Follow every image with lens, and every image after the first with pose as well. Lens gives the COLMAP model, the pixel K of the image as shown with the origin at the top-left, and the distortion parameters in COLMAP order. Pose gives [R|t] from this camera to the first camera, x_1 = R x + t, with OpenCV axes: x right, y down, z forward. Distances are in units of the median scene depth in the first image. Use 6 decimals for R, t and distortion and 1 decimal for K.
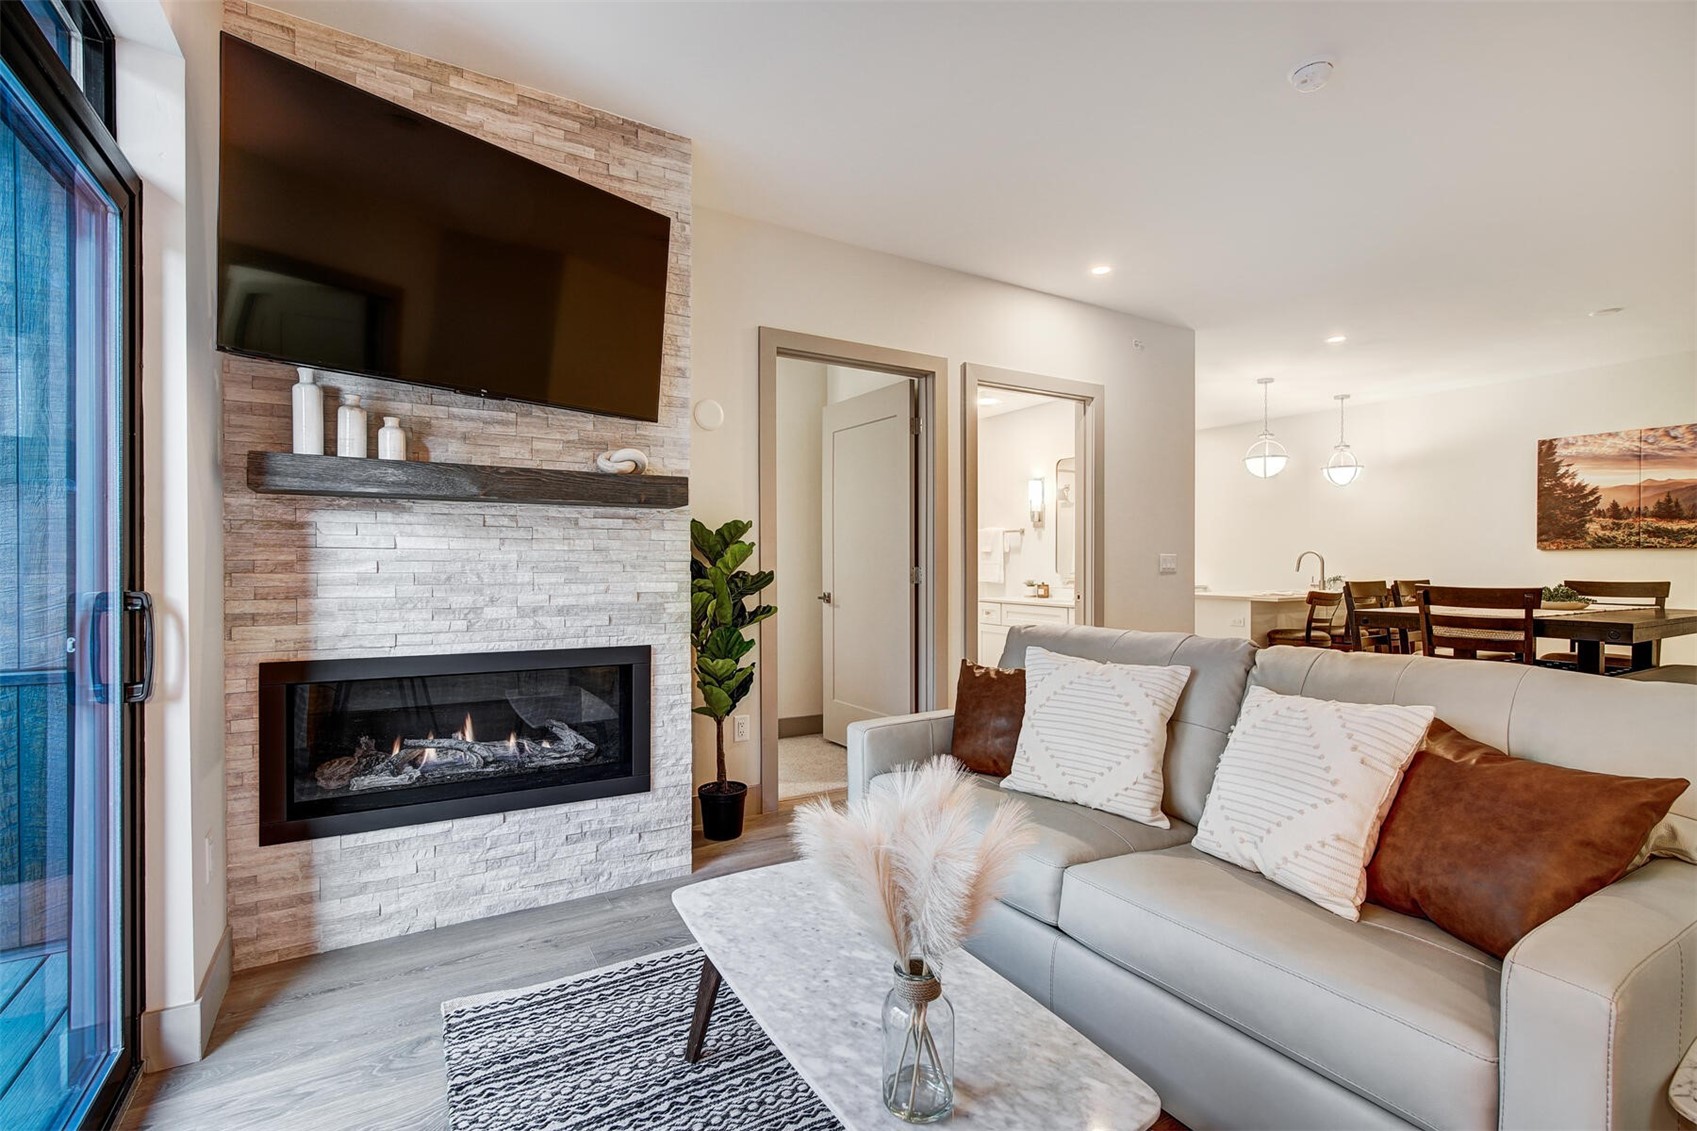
lens RADIAL K [[768.3, 0, 854.3], [0, 768.3, 569.4], [0, 0, 1]] dist [-0.002490, 0.001073]
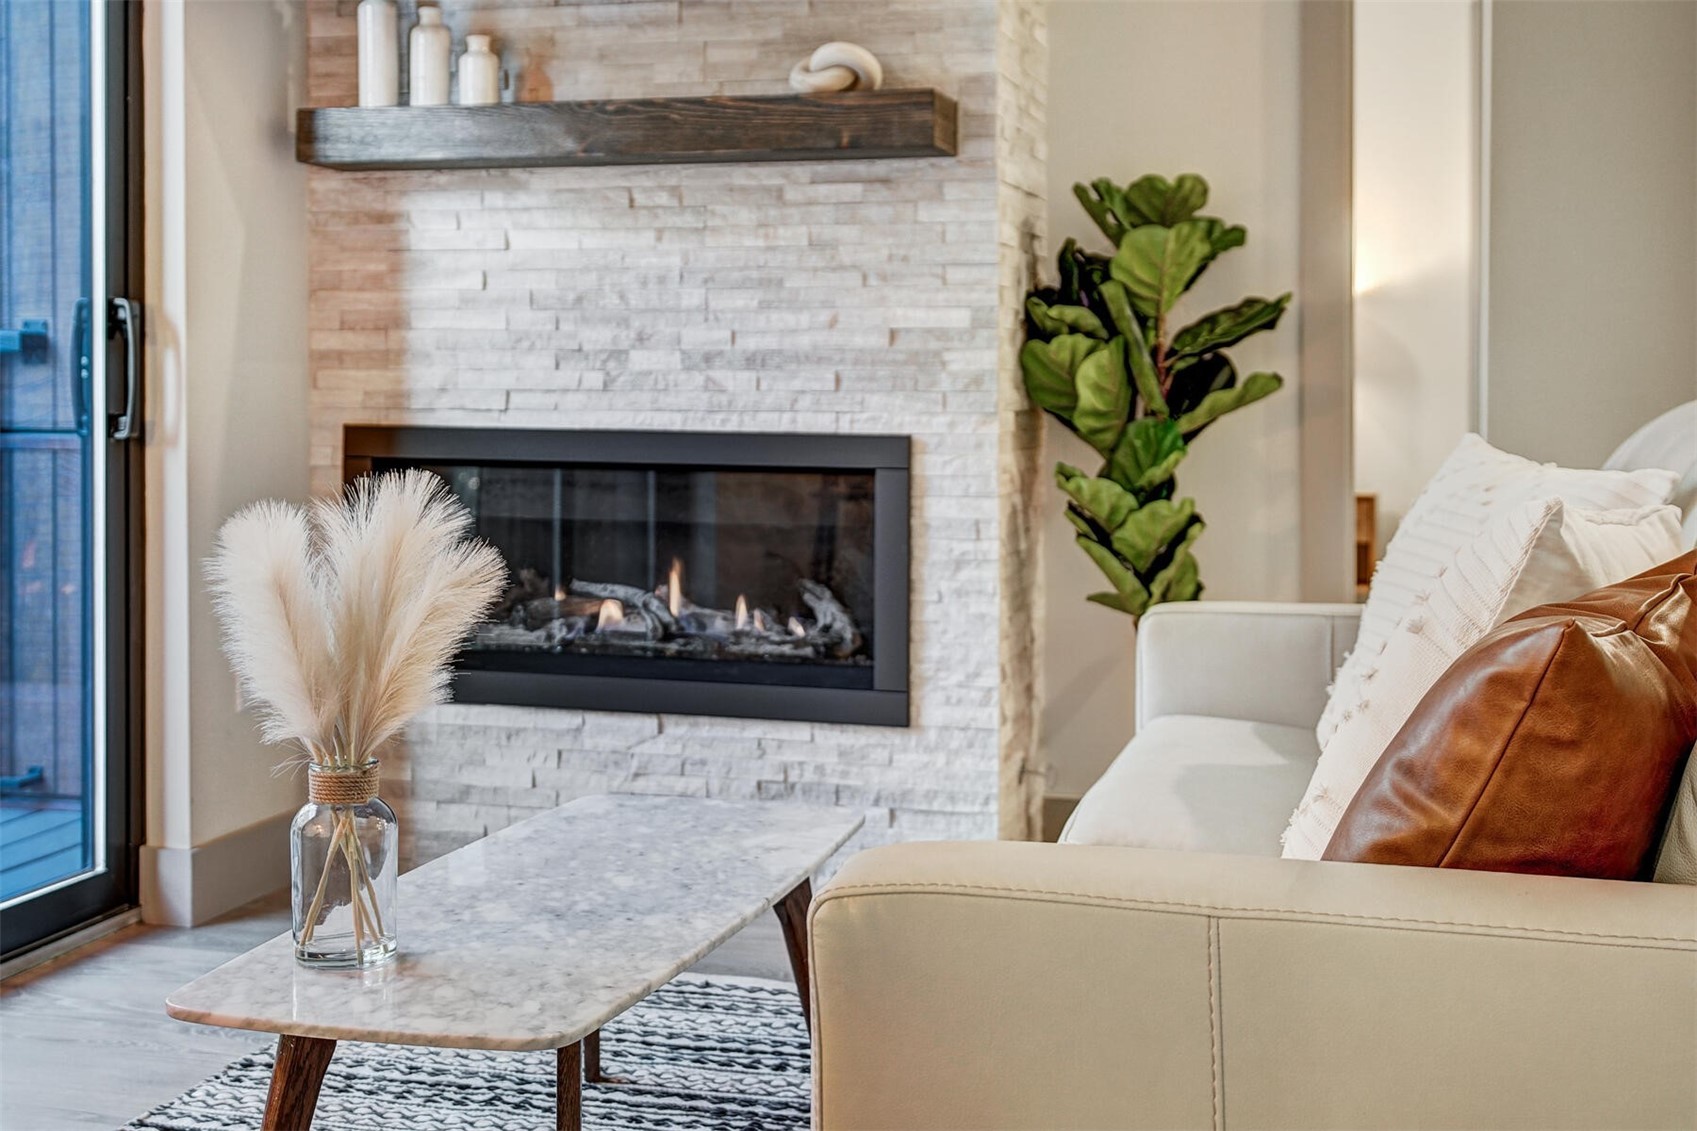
lens RADIAL K [[2177.9, 0, 806.5], [0, 2177.9, 420.9], [0, 0, 1]] dist [0.004733, -0.012524]
pose [[0.687857, 0.015977, -0.725671, 0.768204], [-0.008194, 0.999865, 0.014247, 0.075925], [0.725800, -0.003854, 0.687895, -0.019298]]
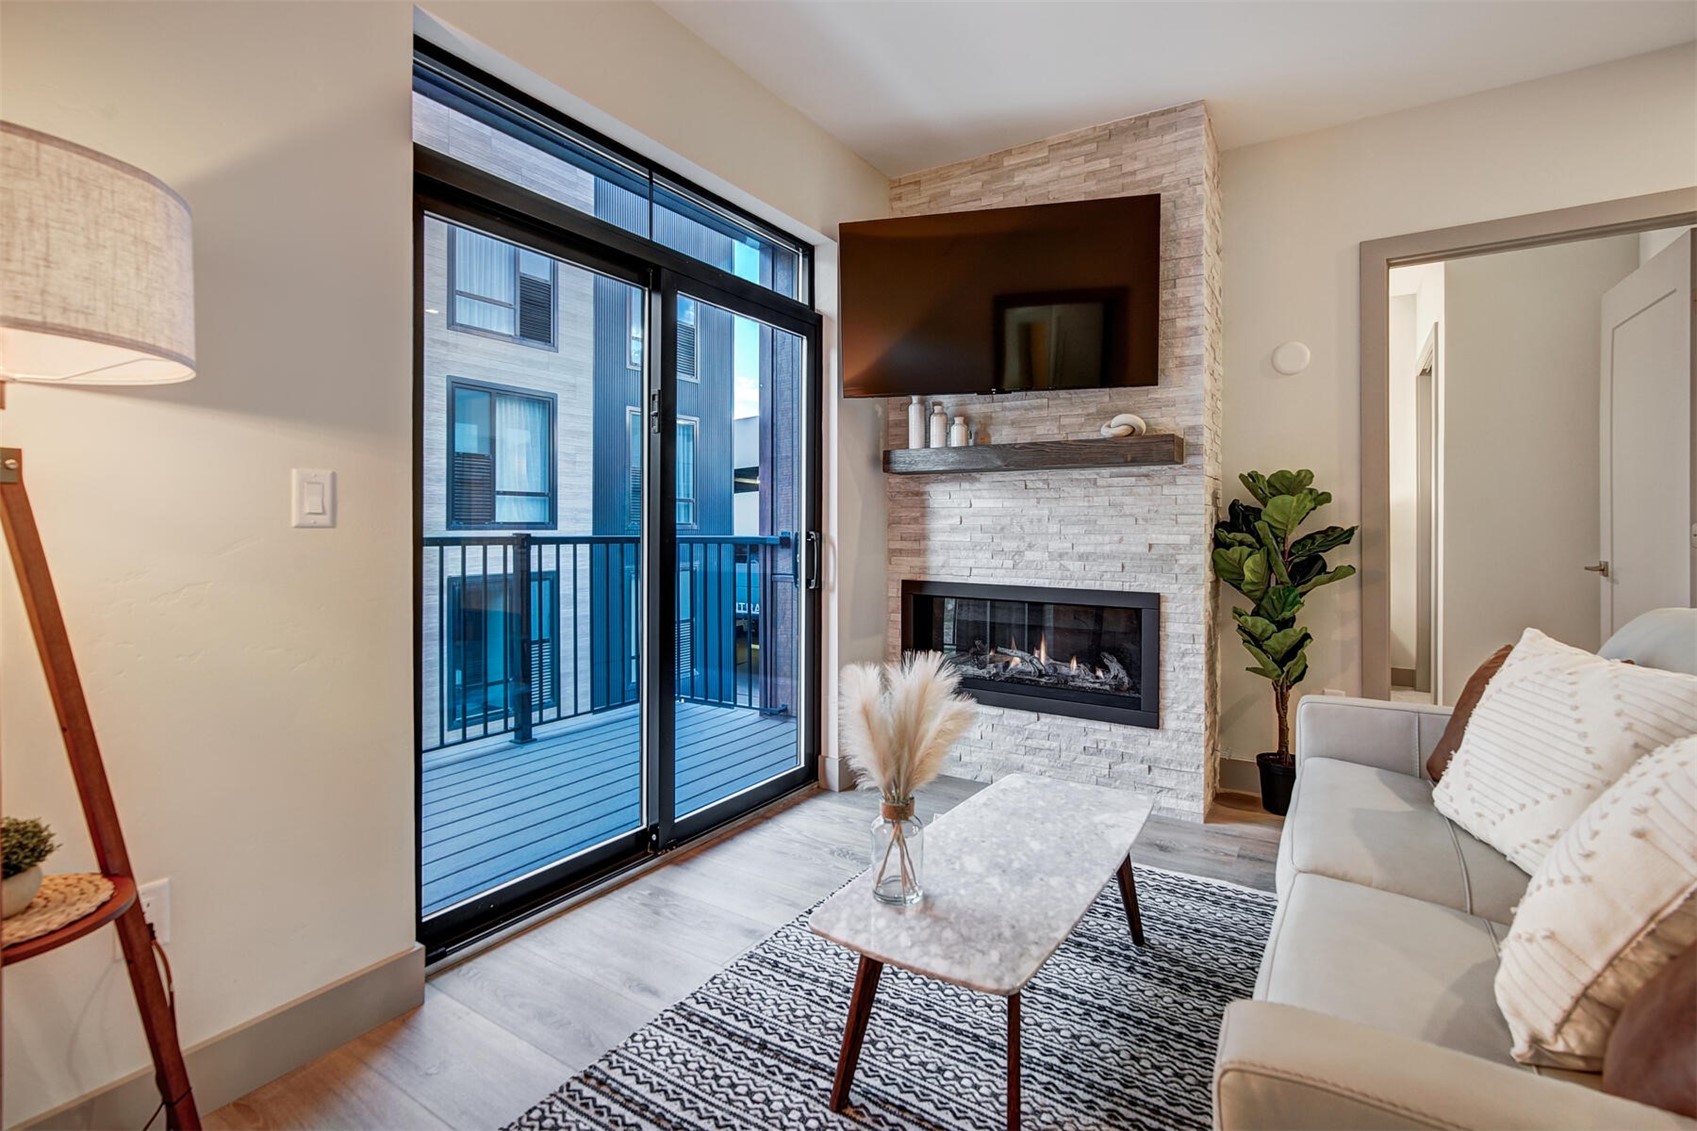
lens RADIAL K [[782.5, 0, 831.5], [0, 782.5, 530.7], [0, 0, 1]] dist [-0.002787, 0.000649]
pose [[0.439983, 0.004306, -0.897996, 0.554314], [-0.009562, 0.999954, 0.000109, 0.017083], [0.897955, 0.008538, 0.440004, 0.117360]]
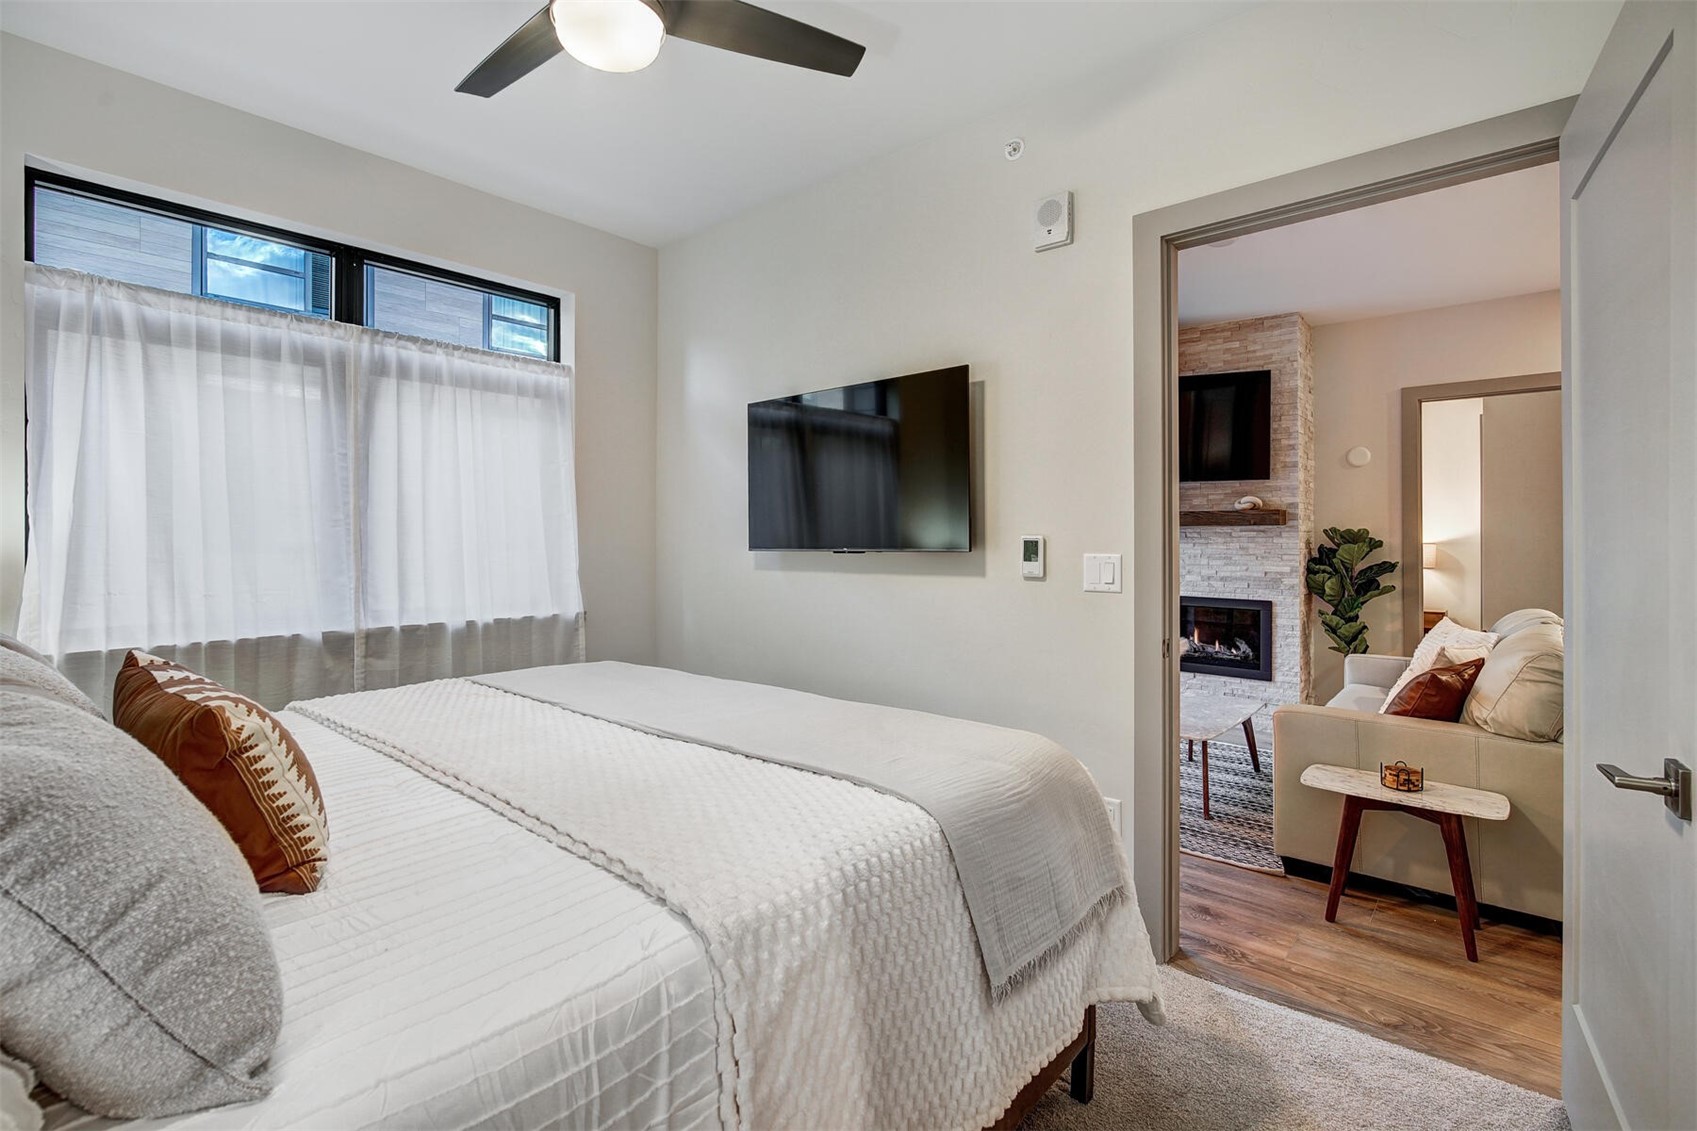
lens RADIAL K [[754.5, 0, 846.2], [0, 754.5, 543.9], [0, 0, 1]] dist [-0.001889, 0.000706]
pose [[0.313957, 0.001711, -0.949435, 1.199494], [-0.007115, 0.999975, -0.000551, -0.030195], [0.949410, 0.006928, 0.313962, -0.554628]]
